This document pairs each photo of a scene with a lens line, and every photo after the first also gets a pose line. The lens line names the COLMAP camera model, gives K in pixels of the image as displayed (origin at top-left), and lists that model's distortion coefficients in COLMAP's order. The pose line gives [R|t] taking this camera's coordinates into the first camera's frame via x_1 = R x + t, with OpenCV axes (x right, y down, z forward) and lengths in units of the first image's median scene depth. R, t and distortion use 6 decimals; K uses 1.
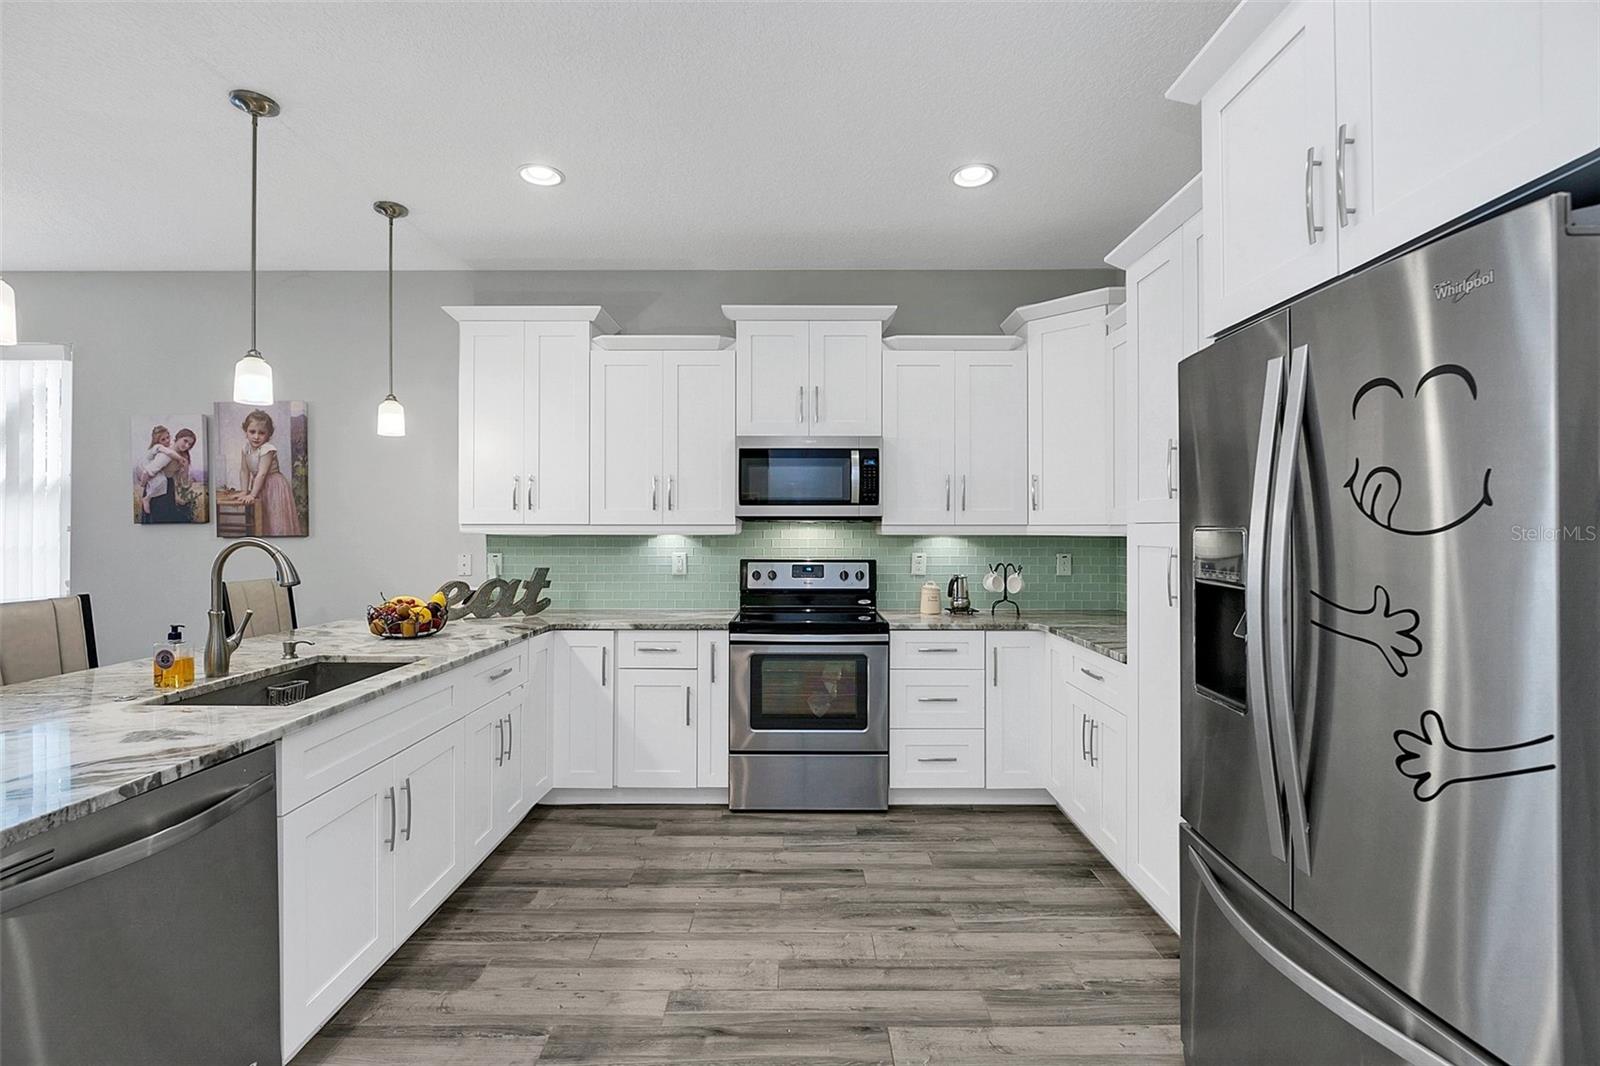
lens RADIAL K [[742.9, 0, 802.8], [0, 742.9, 525.4], [0, 0, 1]] dist [-0.005982, 0.002054]
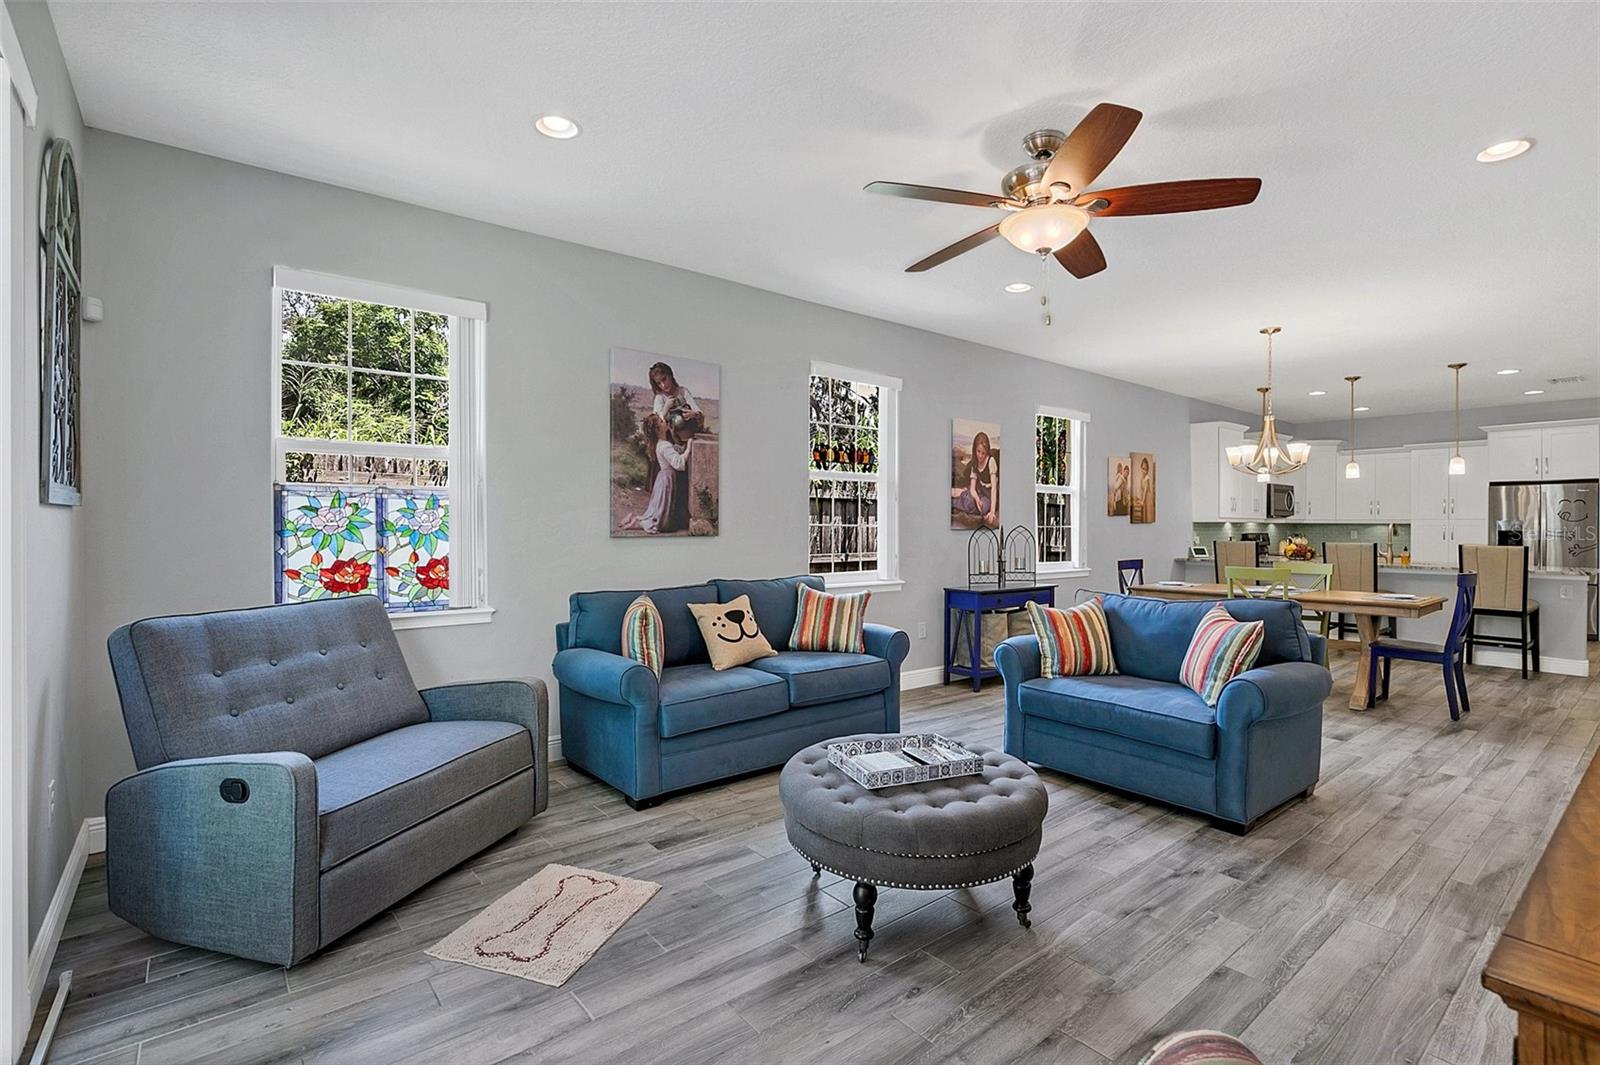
lens RADIAL K [[742.9, 0, 800.3], [0, 742.9, 529.2], [0, 0, 1]] dist [-0.005982, 0.002054]
pose [[0.768524, -0.001813, 0.639819, -2.936670], [-0.007412, 0.999904, 0.011737, 0.018103], [-0.639778, -0.013763, 0.768436, 0.074536]]
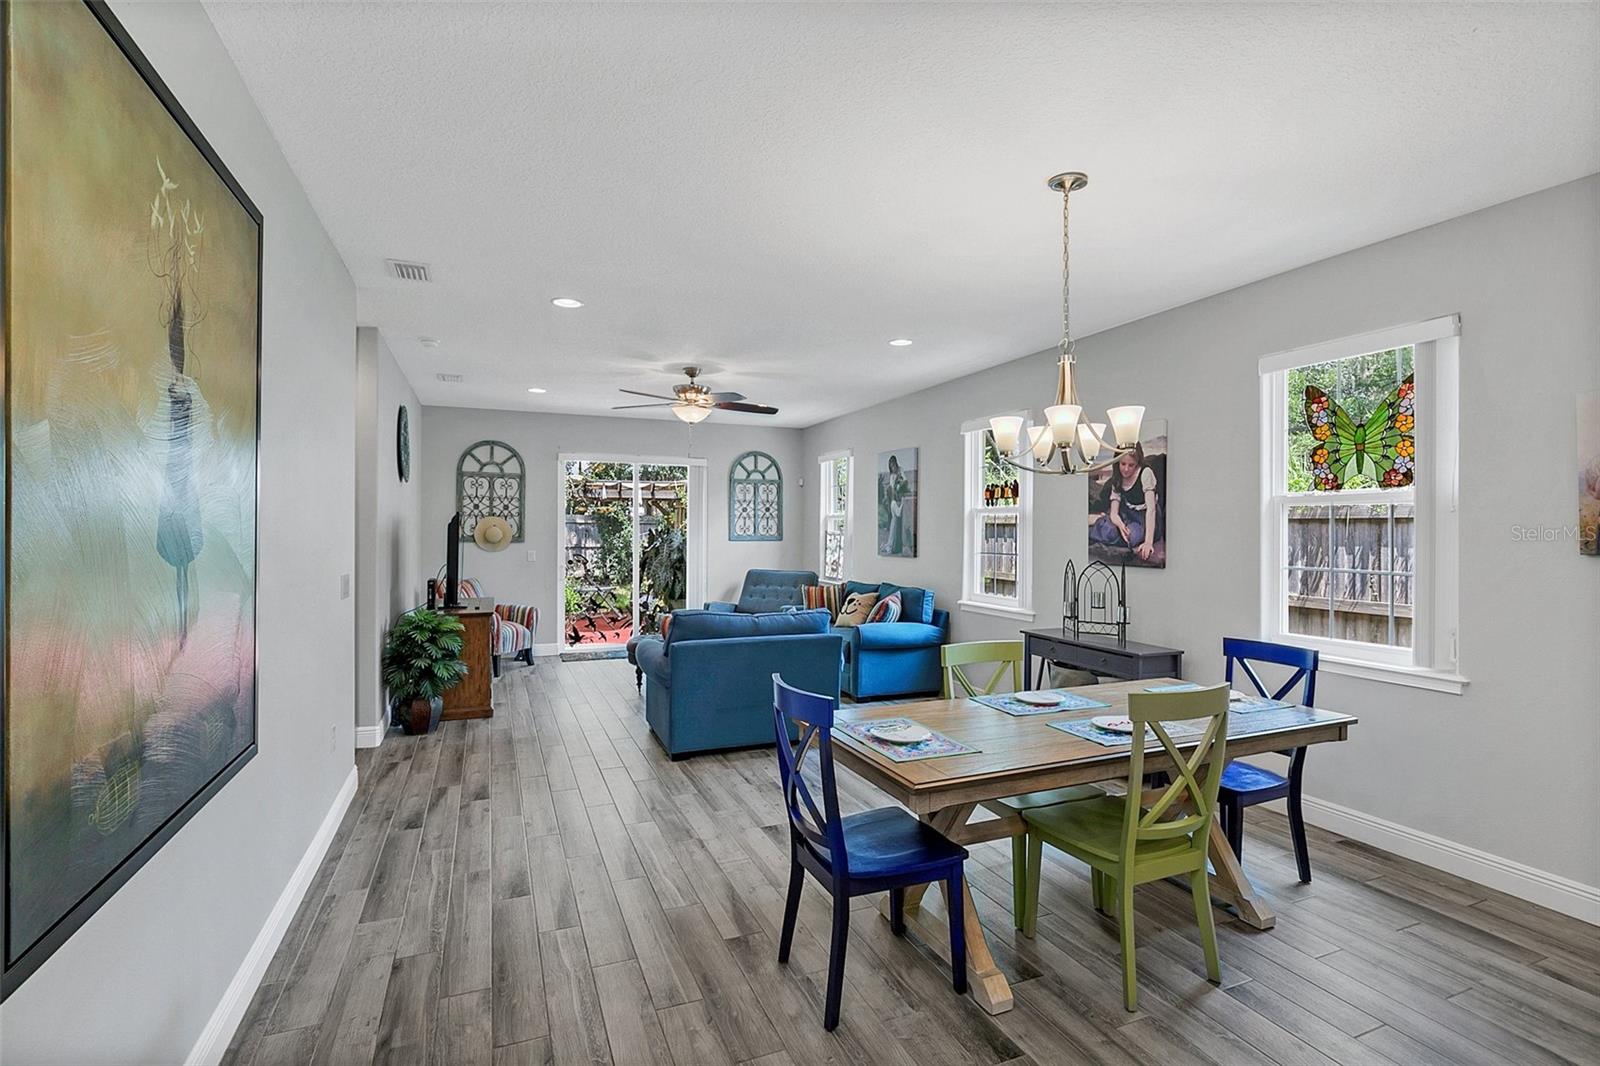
lens RADIAL K [[742.9, 0, 786.3], [0, 742.9, 534.2], [0, 0, 1]] dist [-0.005982, 0.002054]
pose [[0.378011, 0.006039, -0.925782, -0.607466], [-0.001020, 0.999981, 0.006106, -0.026582], [0.925801, -0.001364, 0.378009, 0.083571]]
